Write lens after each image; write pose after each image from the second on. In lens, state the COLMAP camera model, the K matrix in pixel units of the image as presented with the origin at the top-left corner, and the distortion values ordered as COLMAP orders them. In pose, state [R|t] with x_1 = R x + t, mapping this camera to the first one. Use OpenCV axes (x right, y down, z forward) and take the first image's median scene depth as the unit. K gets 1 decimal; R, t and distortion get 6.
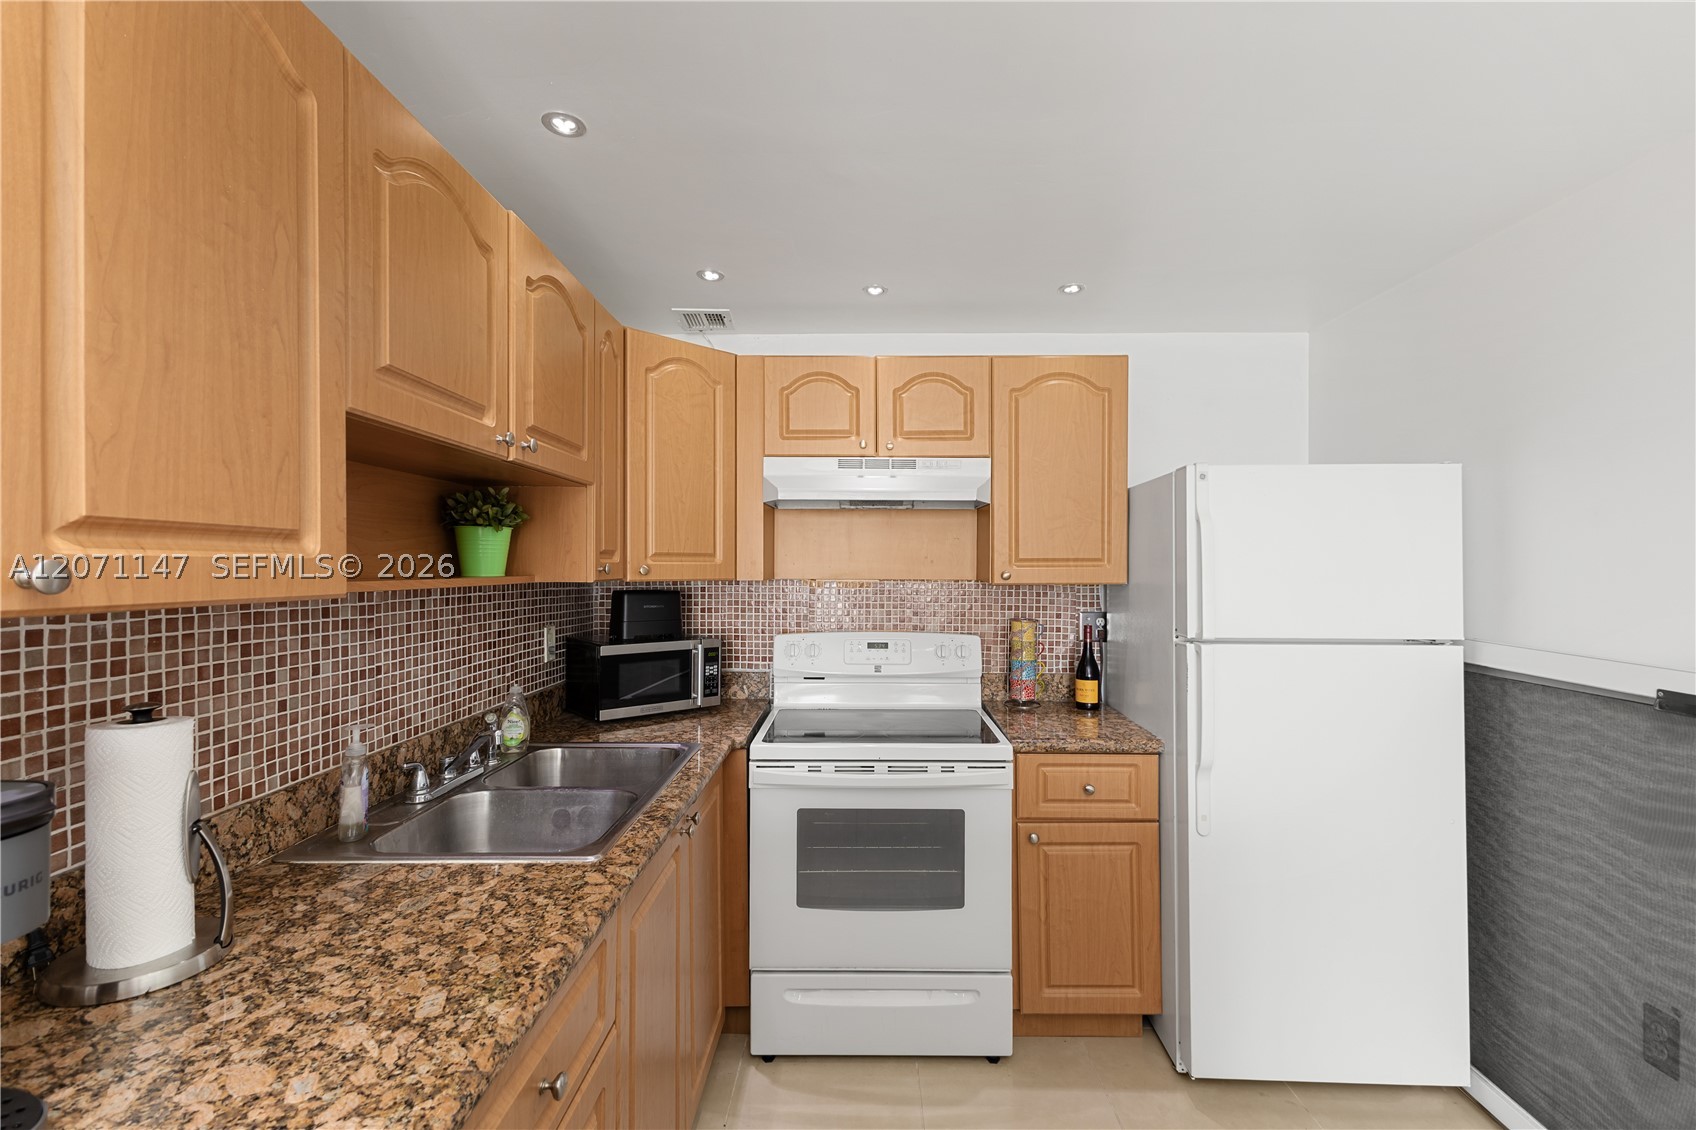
lens RADIAL K [[743.7, 0, 855.9], [0, 743.7, 561.0], [0, 0, 1]] dist [0.015030, -0.002441]
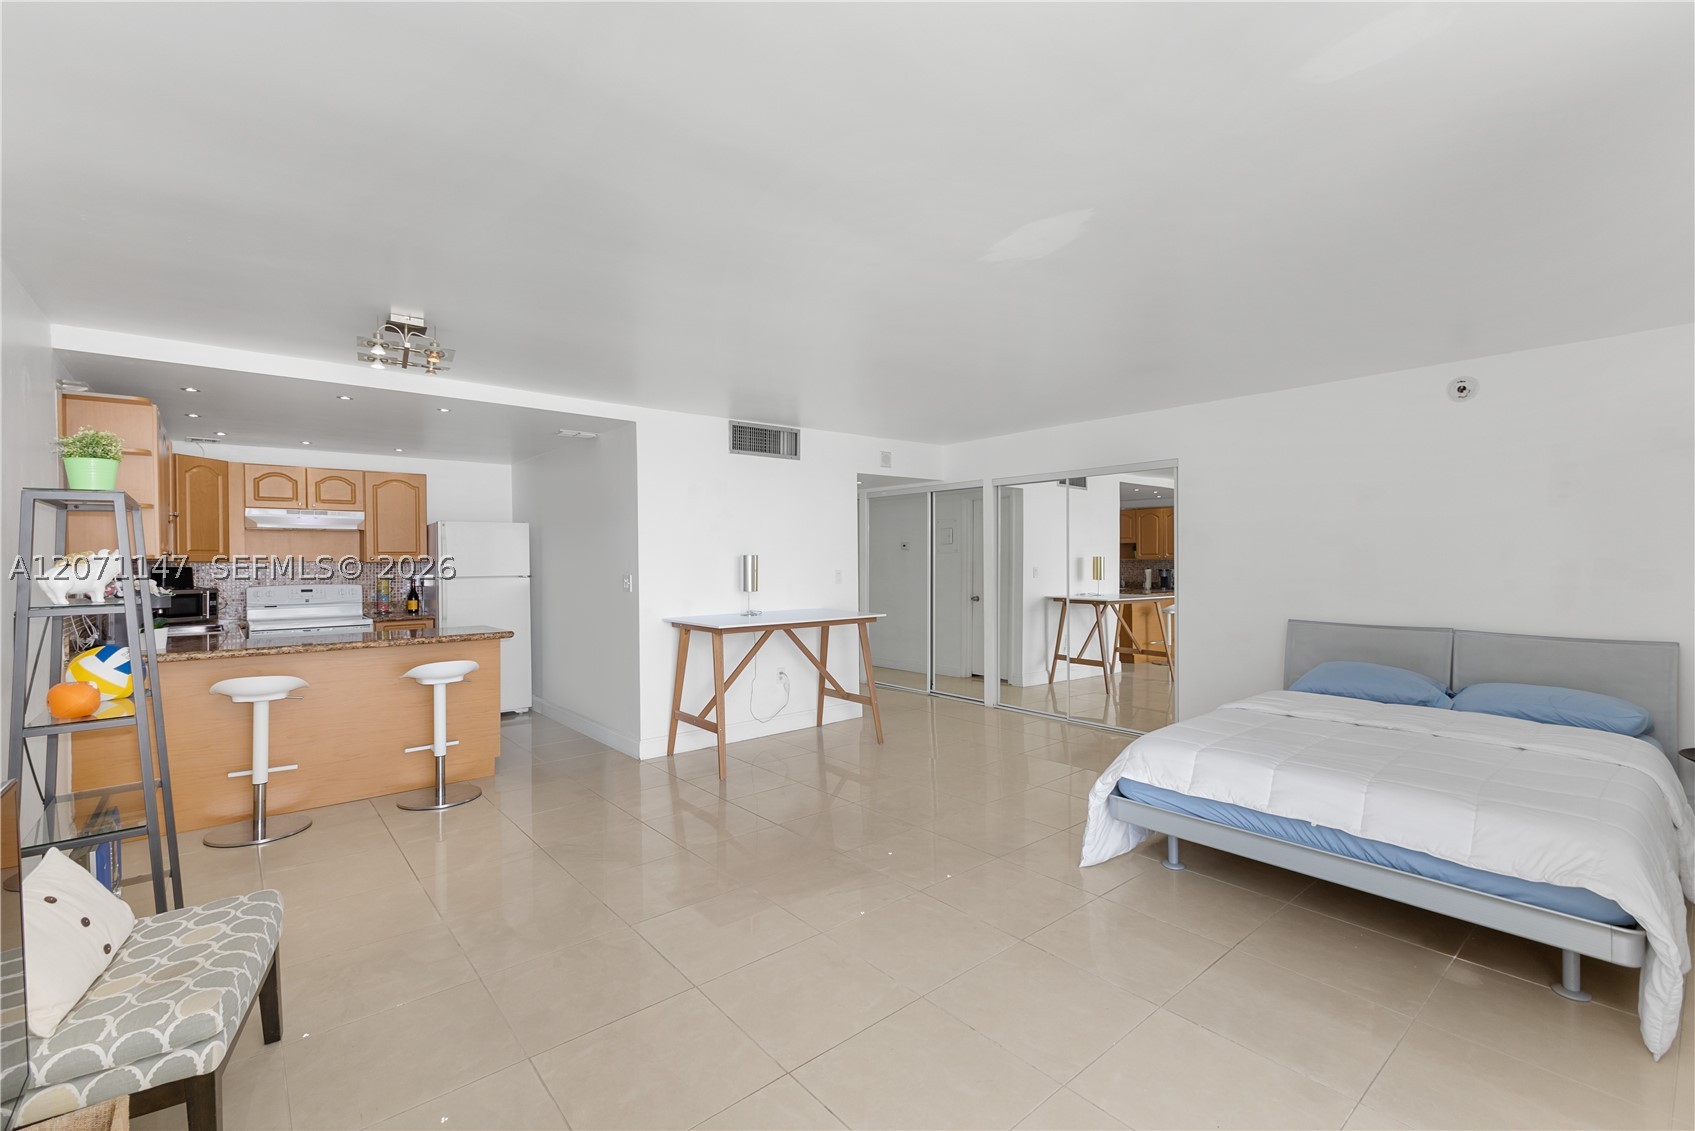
lens RADIAL K [[743.2, 0, 859.4], [0, 743.2, 559.1], [0, 0, 1]] dist [0.015030, -0.002441]
pose [[0.759825, -0.010574, 0.650041, -0.218663], [0.011733, 0.999928, 0.002551, 0.039647], [-0.650022, 0.005689, 0.759895, -2.290343]]
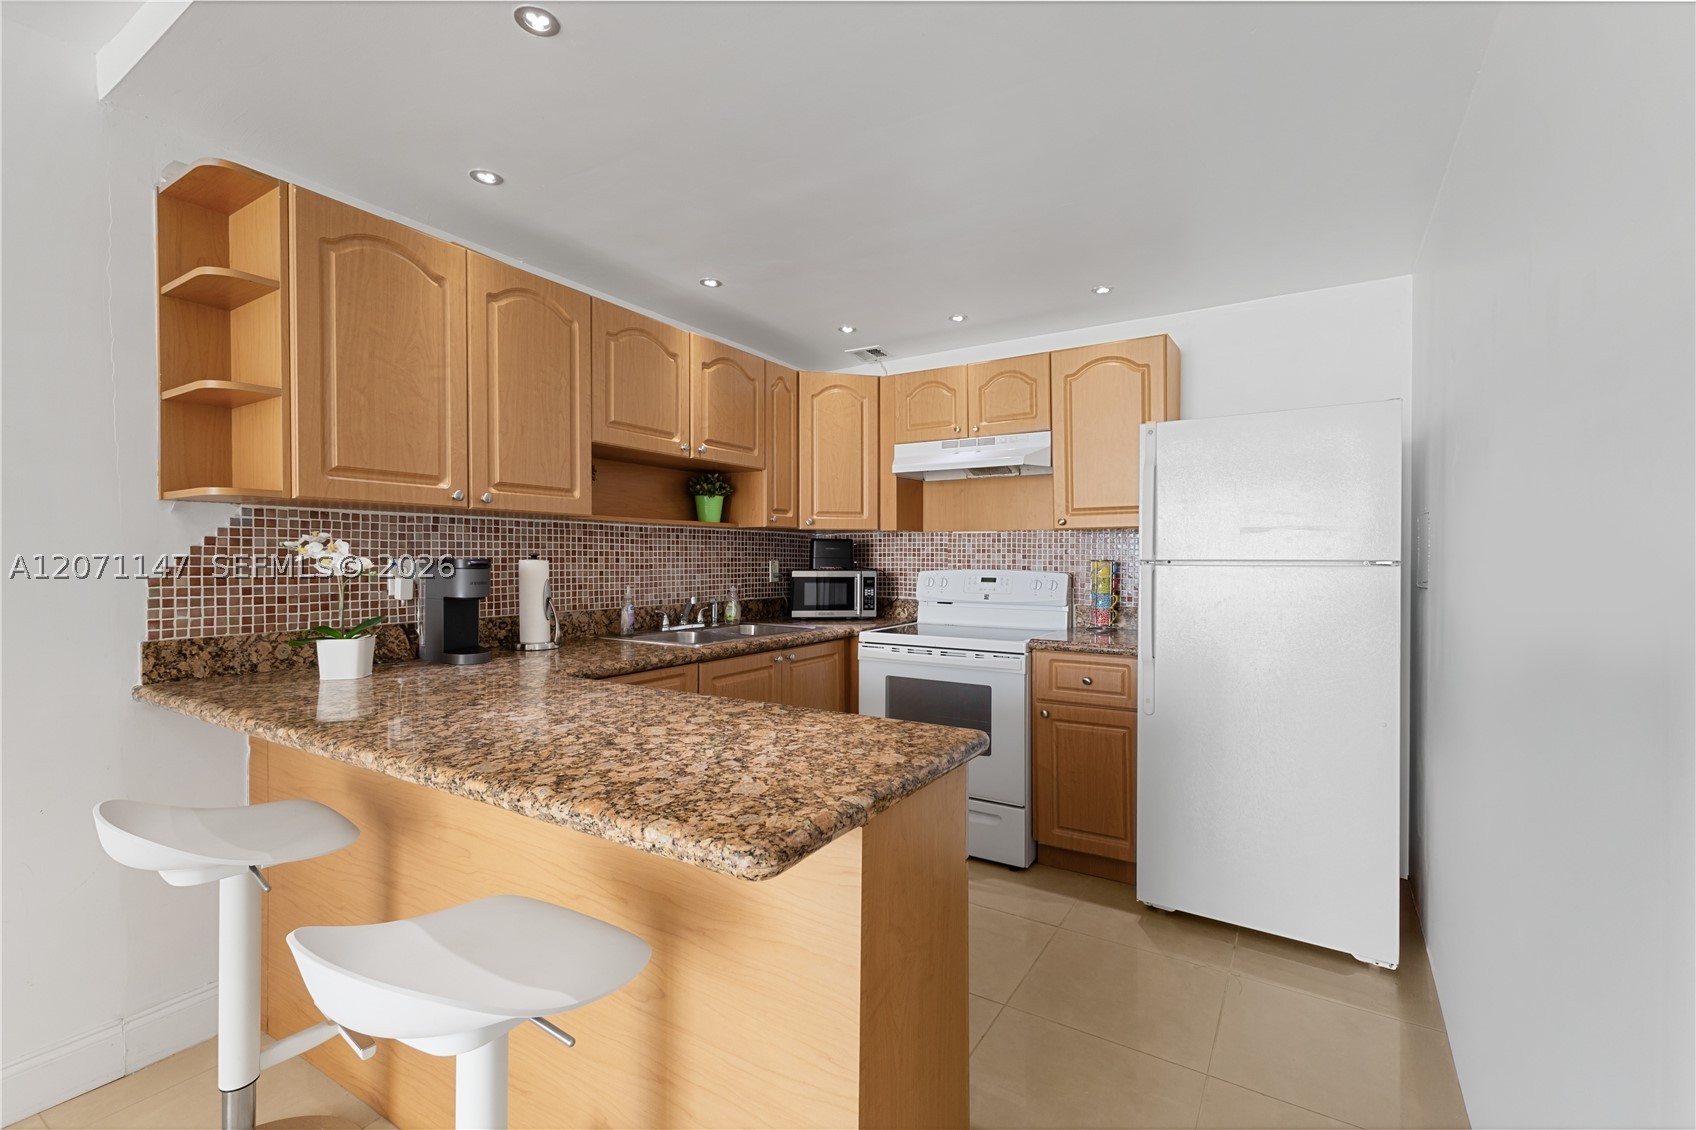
lens RADIAL K [[743.7, 0, 855.4], [0, 743.7, 558.5], [0, 0, 1]] dist [0.015030, -0.002441]
pose [[0.852640, -0.002344, -0.522493, 0.647675], [0.004579, 0.999985, 0.002985, 0.088066], [0.522478, -0.004938, 0.852638, -0.315263]]
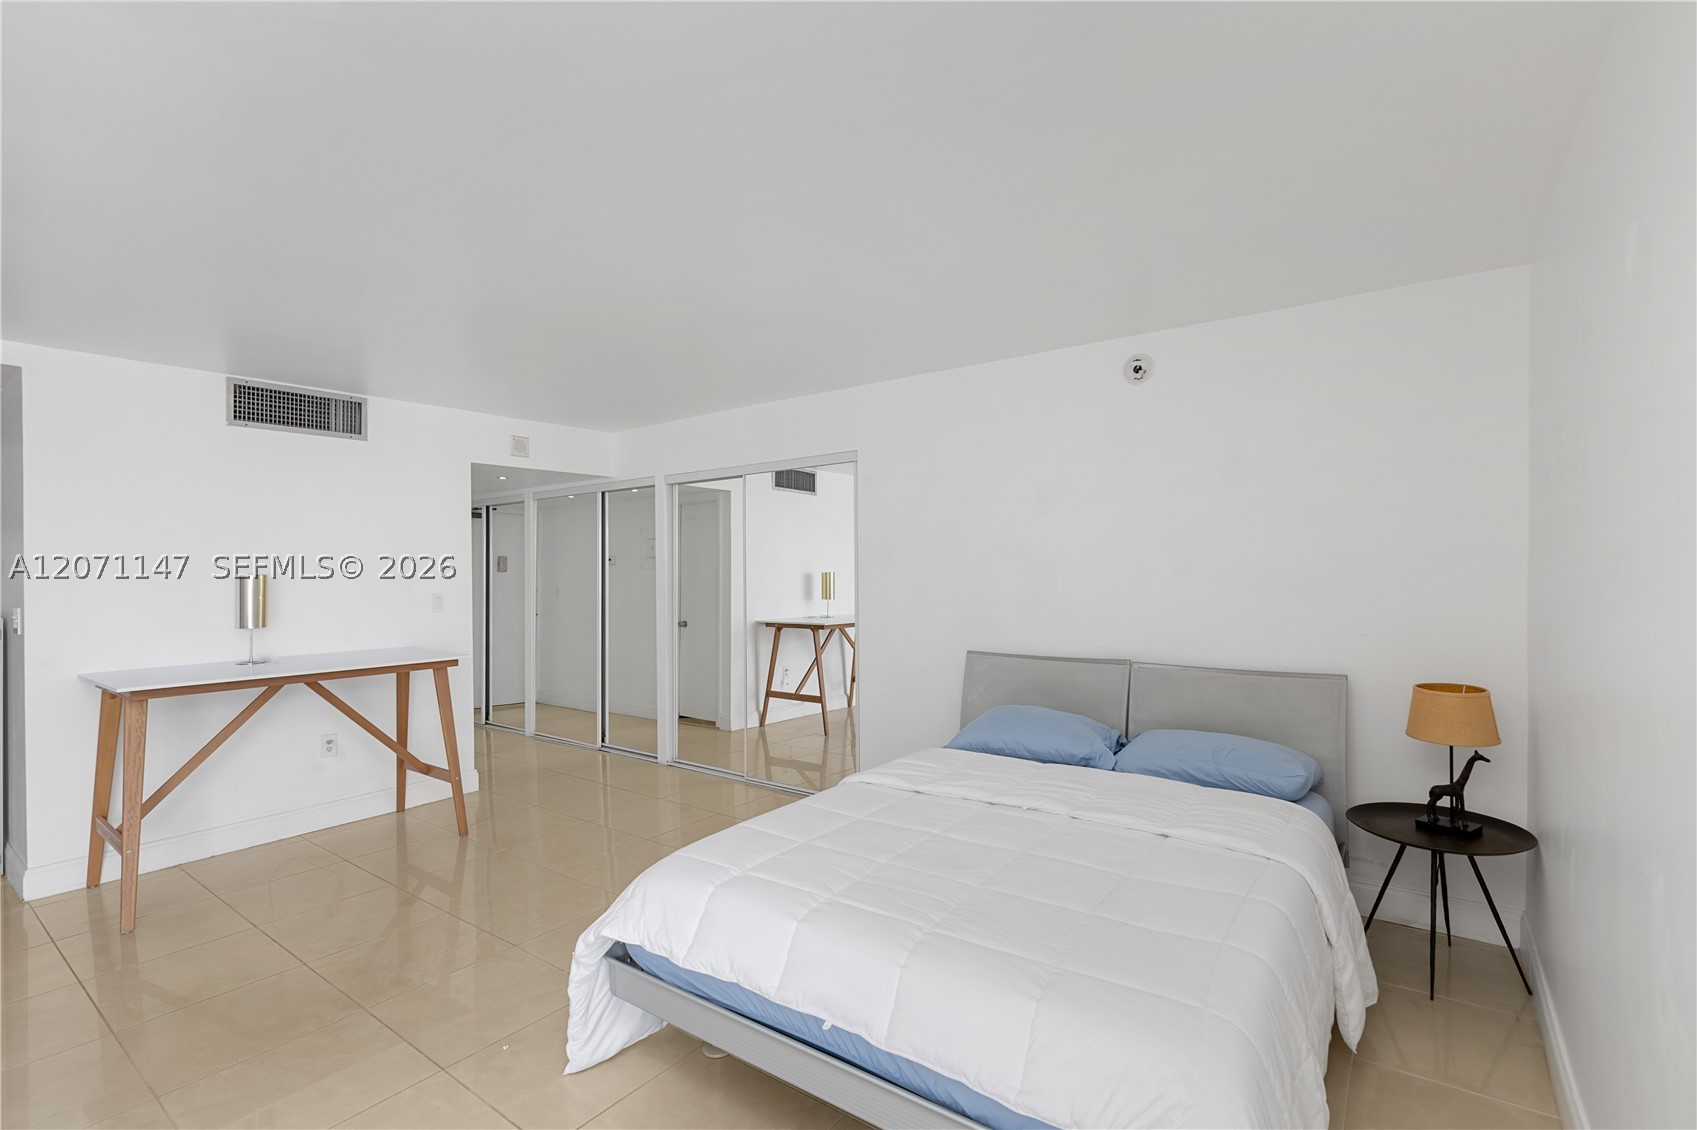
lens RADIAL K [[777.4, 0, 862.2], [0, 777.4, 559.2], [0, 0, 1]] dist [-0.001360, -0.000147]
pose [[0.587608, 0.000624, 0.809145, 0.513339], [0.017662, 0.999752, -0.013598, 0.042105], [-0.808953, 0.022281, 0.587451, -2.321275]]
